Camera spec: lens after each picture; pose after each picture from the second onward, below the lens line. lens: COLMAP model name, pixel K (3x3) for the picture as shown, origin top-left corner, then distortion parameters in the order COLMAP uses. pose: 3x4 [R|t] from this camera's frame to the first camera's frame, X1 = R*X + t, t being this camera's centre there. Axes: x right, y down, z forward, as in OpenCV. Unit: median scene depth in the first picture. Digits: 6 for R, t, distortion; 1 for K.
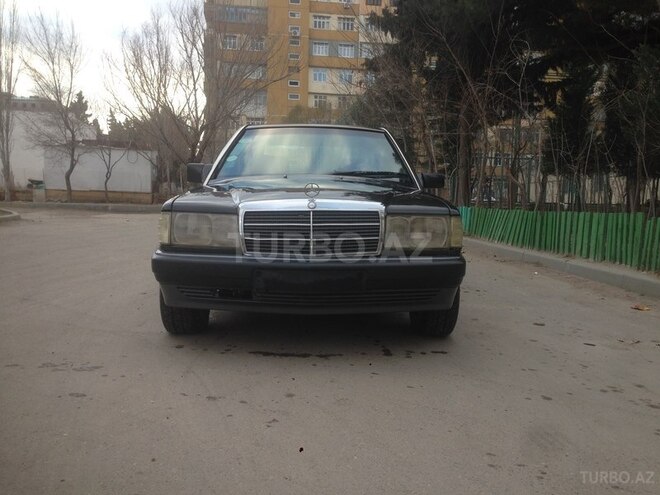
lens RADIAL K [[606.2, 0, 330.0], [0, 606.2, 247.5], [0, 0, 1]] dist [0.061337, -0.004607]
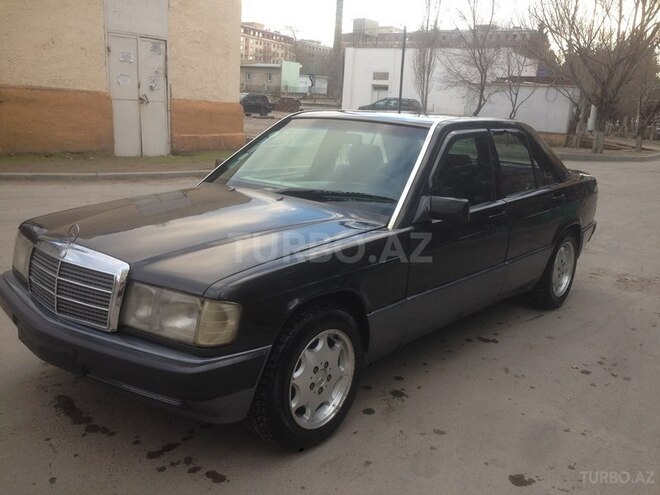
lens RADIAL K [[605.2, 0, 330.0], [0, 605.2, 247.5], [0, 0, 1]] dist [0.143028, -0.268797]
pose [[0.744766, 0.170755, -0.645110, 0.321737], [-0.098908, 0.984277, 0.146342, -0.097089], [0.659955, -0.045184, 0.749945, 0.258852]]
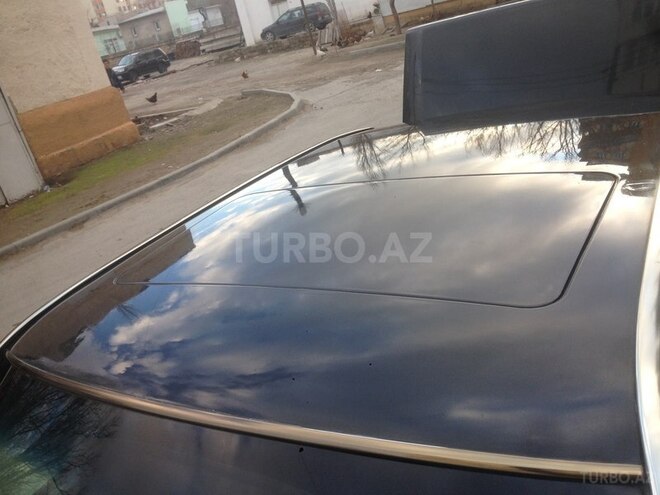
lens RADIAL K [[605.2, 0, 330.0], [0, 605.2, 247.5], [0, 0, 1]] dist [0.143028, -0.268797]
pose [[0.806964, -0.004792, -0.590582, 0.068922], [0.208424, 0.937940, 0.277178, -0.183020], [0.552602, -0.346764, 0.757883, 0.602823]]
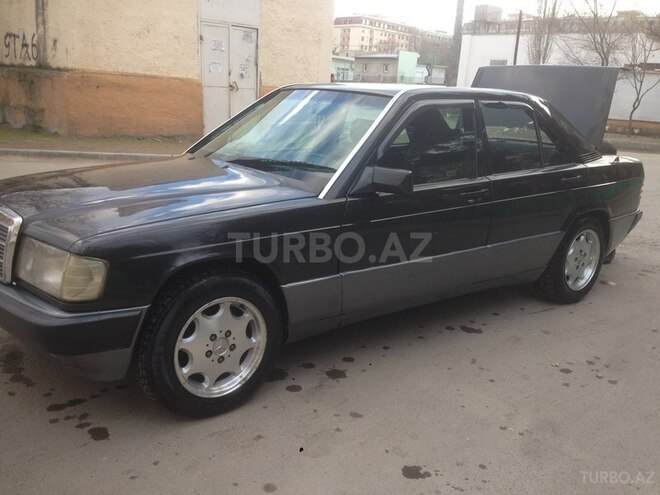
lens RADIAL K [[605.2, 0, 330.0], [0, 605.2, 247.5], [0, 0, 1]] dist [0.143028, -0.268797]
pose [[0.600535, 0.210015, -0.771525, 0.395074], [-0.112639, 0.977489, 0.178404, -0.093352], [0.791625, -0.020234, 0.610672, 0.358322]]
